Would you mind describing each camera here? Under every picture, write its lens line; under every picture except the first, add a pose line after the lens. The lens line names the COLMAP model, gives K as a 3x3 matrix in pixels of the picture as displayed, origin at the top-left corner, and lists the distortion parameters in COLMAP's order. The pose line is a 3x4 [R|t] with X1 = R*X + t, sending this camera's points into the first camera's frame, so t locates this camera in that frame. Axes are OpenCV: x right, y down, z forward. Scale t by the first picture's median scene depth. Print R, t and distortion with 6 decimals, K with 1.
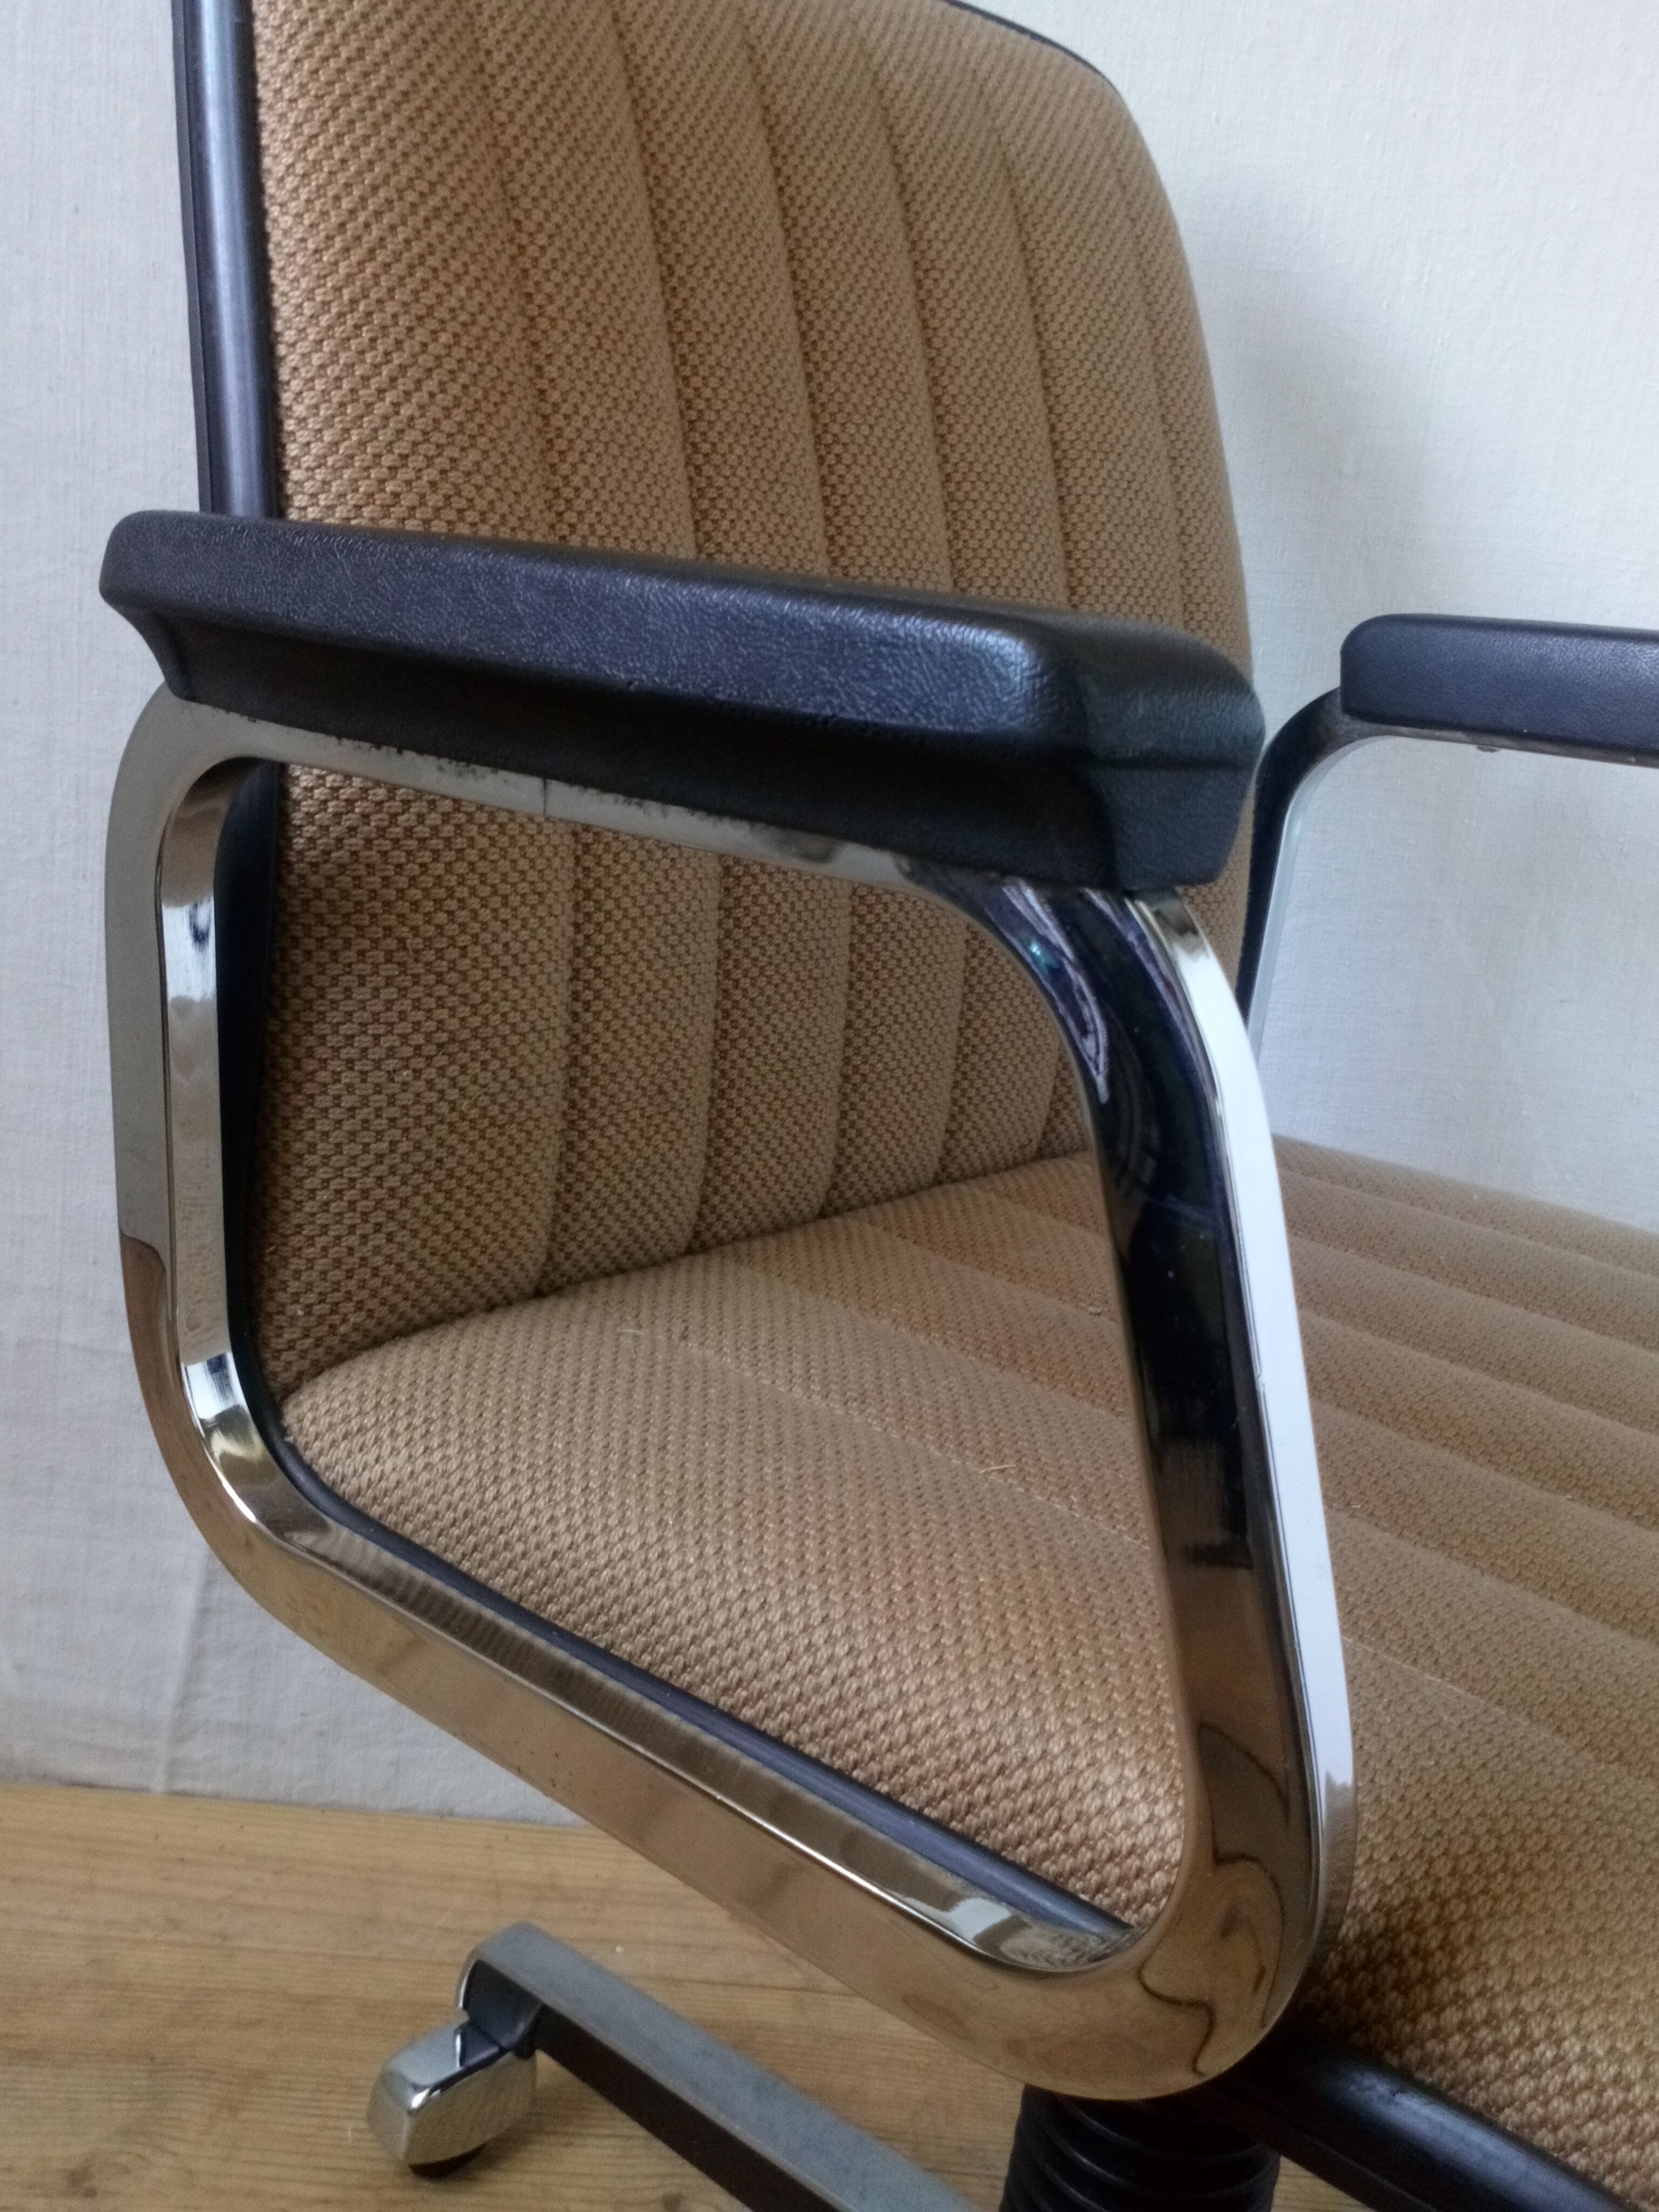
lens RADIAL K [[2311.3, 0, 830.5], [0, 2311.3, 1074.3], [0, 0, 1]] dist [0.025110, 0.000000]
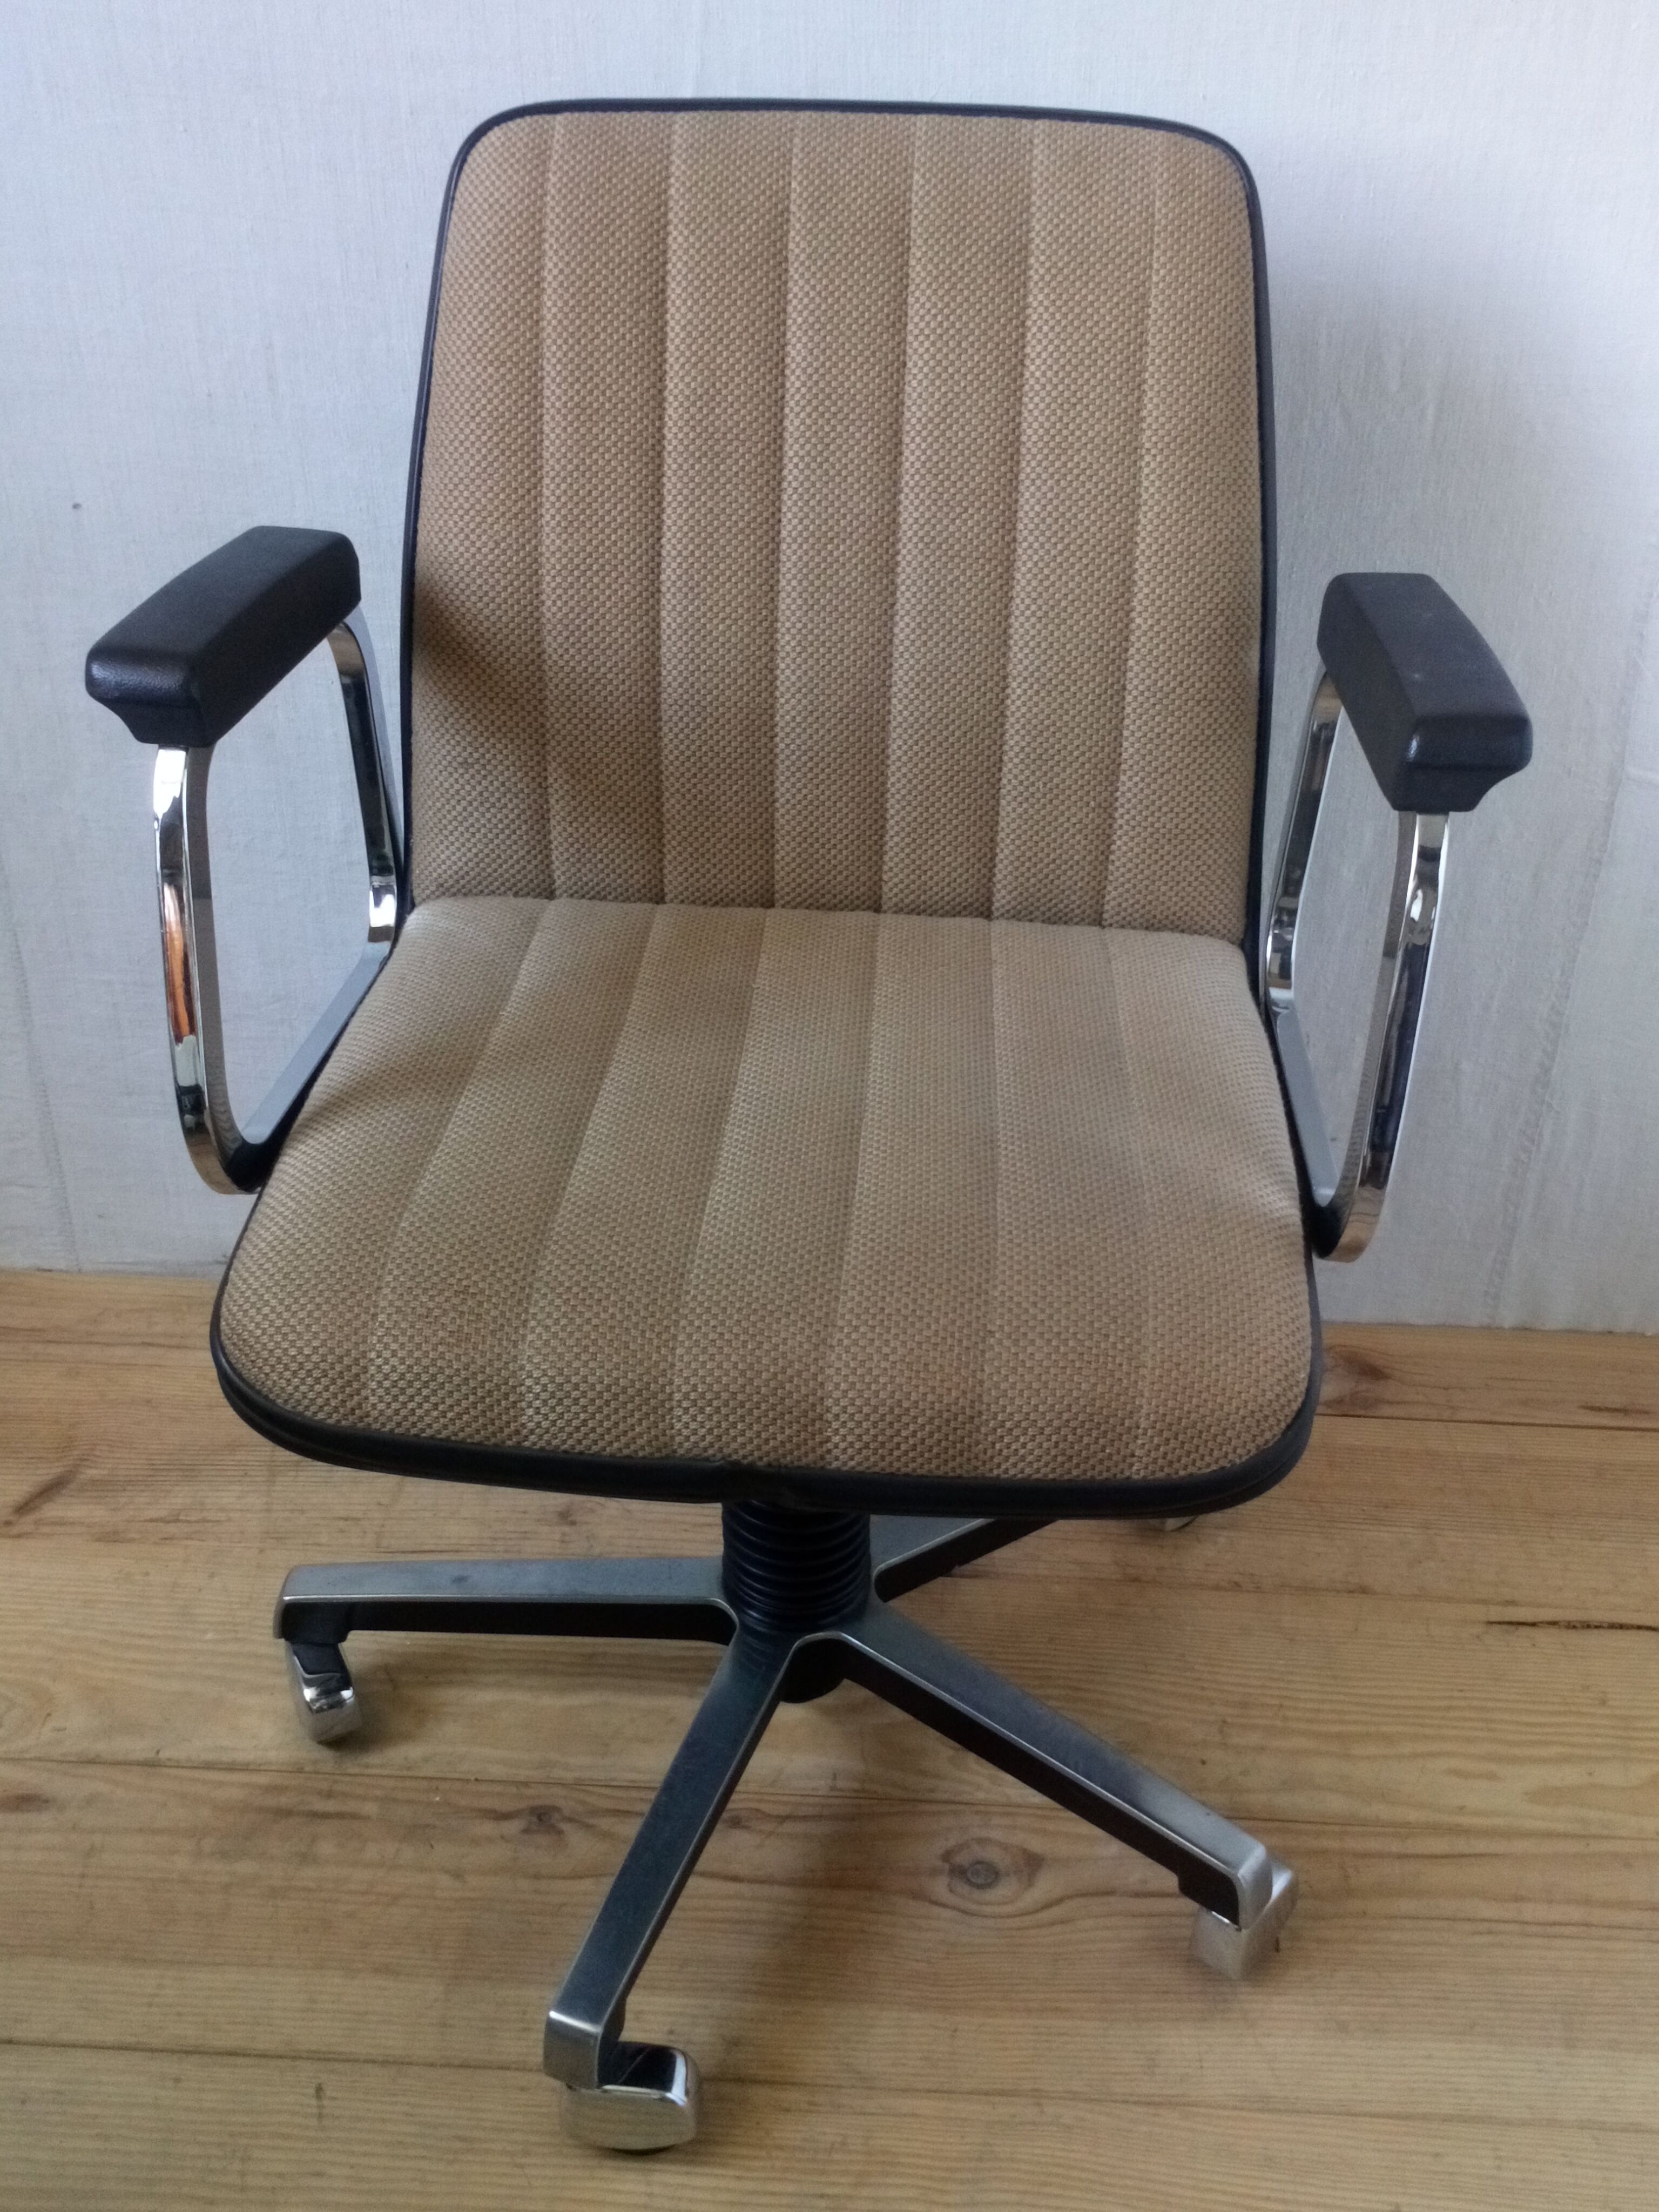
lens RADIAL K [[2311.3, 0, 814.5], [0, 2311.3, 1110.1], [0, 0, 1]] dist [0.025110, 0.000000]
pose [[0.987647, -0.052181, -0.147753, 0.099201], [0.087311, 0.966244, 0.242383, -0.167881], [0.130118, -0.252290, 0.958864, -0.425318]]
